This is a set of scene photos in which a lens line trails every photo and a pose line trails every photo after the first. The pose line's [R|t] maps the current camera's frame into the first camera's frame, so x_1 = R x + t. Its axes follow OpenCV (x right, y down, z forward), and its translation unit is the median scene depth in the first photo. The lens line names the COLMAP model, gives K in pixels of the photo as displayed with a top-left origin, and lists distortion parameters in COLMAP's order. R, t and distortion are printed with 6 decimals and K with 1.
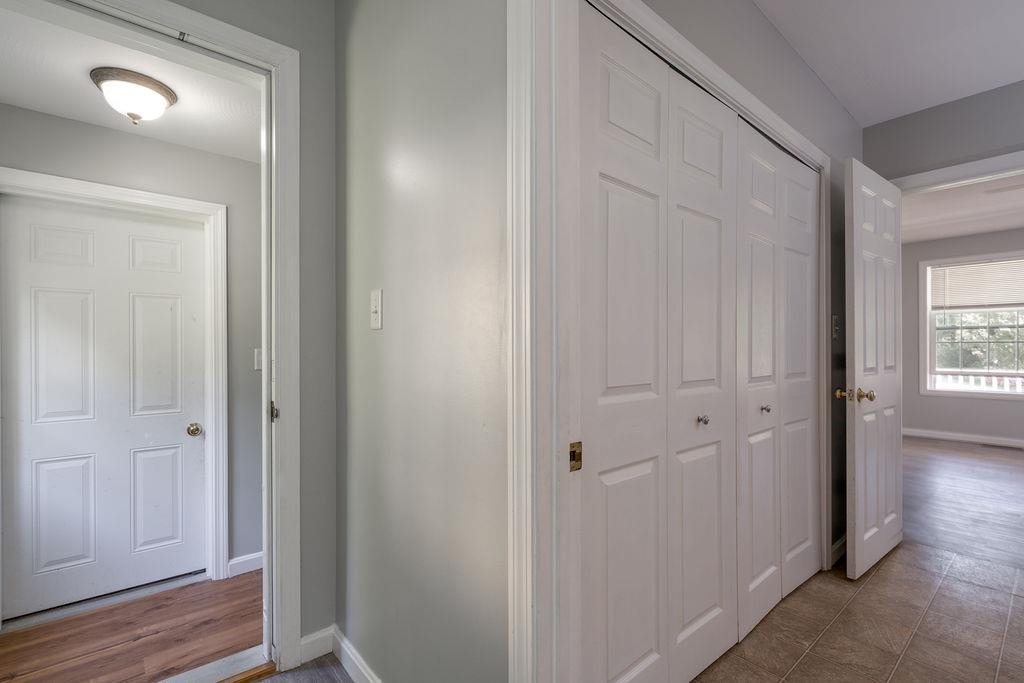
lens RADIAL K [[466.9, 0, 508.0], [0, 466.9, 347.6], [0, 0, 1]] dist [-0.003344, 0.000216]
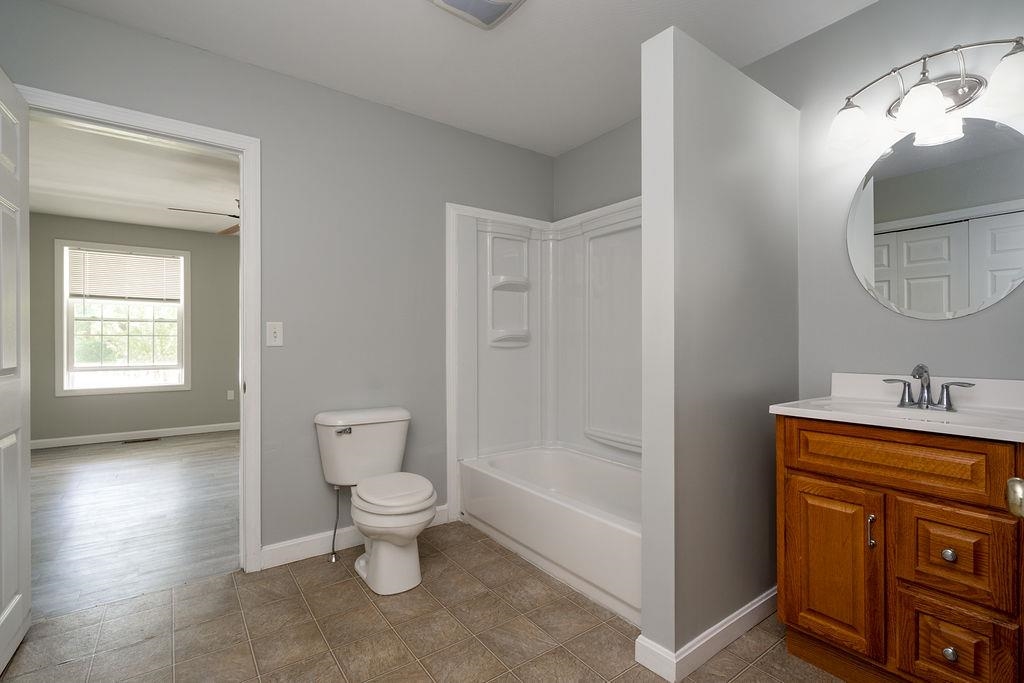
lens RADIAL K [[466.9, 0, 509.5], [0, 466.9, 342.1], [0, 0, 1]] dist [-0.003344, 0.000216]
pose [[0.073270, -0.001053, 0.997312, 0.108201], [-0.000424, 0.999999, 0.001087, 0.001269], [-0.997312, -0.000502, 0.073269, 0.123294]]
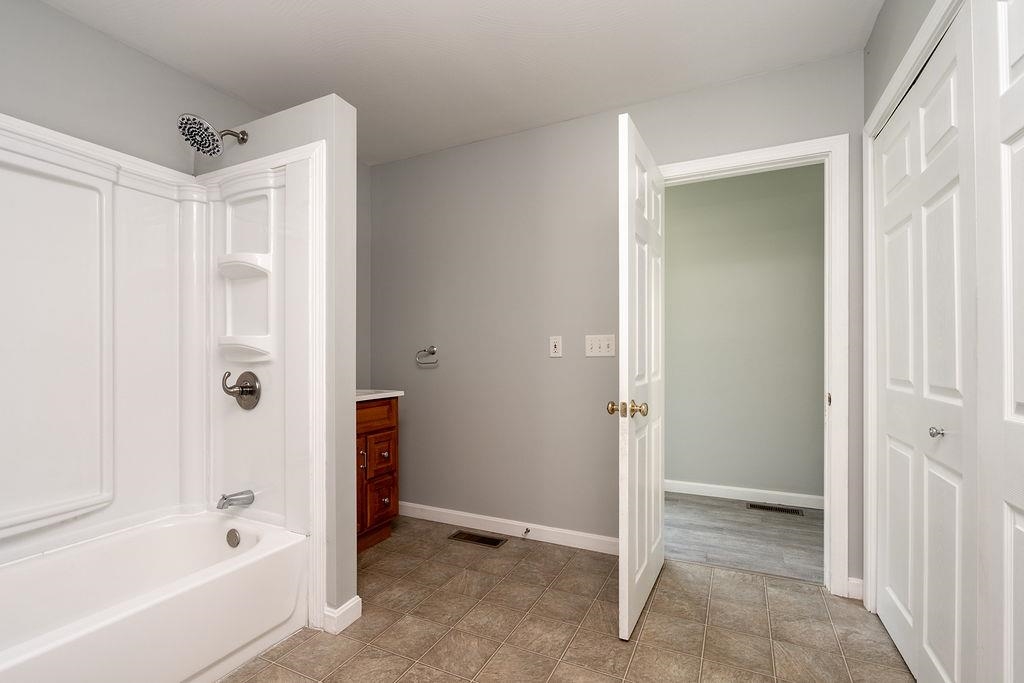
lens RADIAL K [[466.9, 0, 511.7], [0, 466.9, 344.2], [0, 0, 1]] dist [-0.003344, 0.000216]
pose [[-0.917143, -0.002405, -0.398551, 1.224385], [0.000127, 0.999980, -0.006328, -0.011344], [0.398558, -0.005855, -0.917124, 1.144964]]
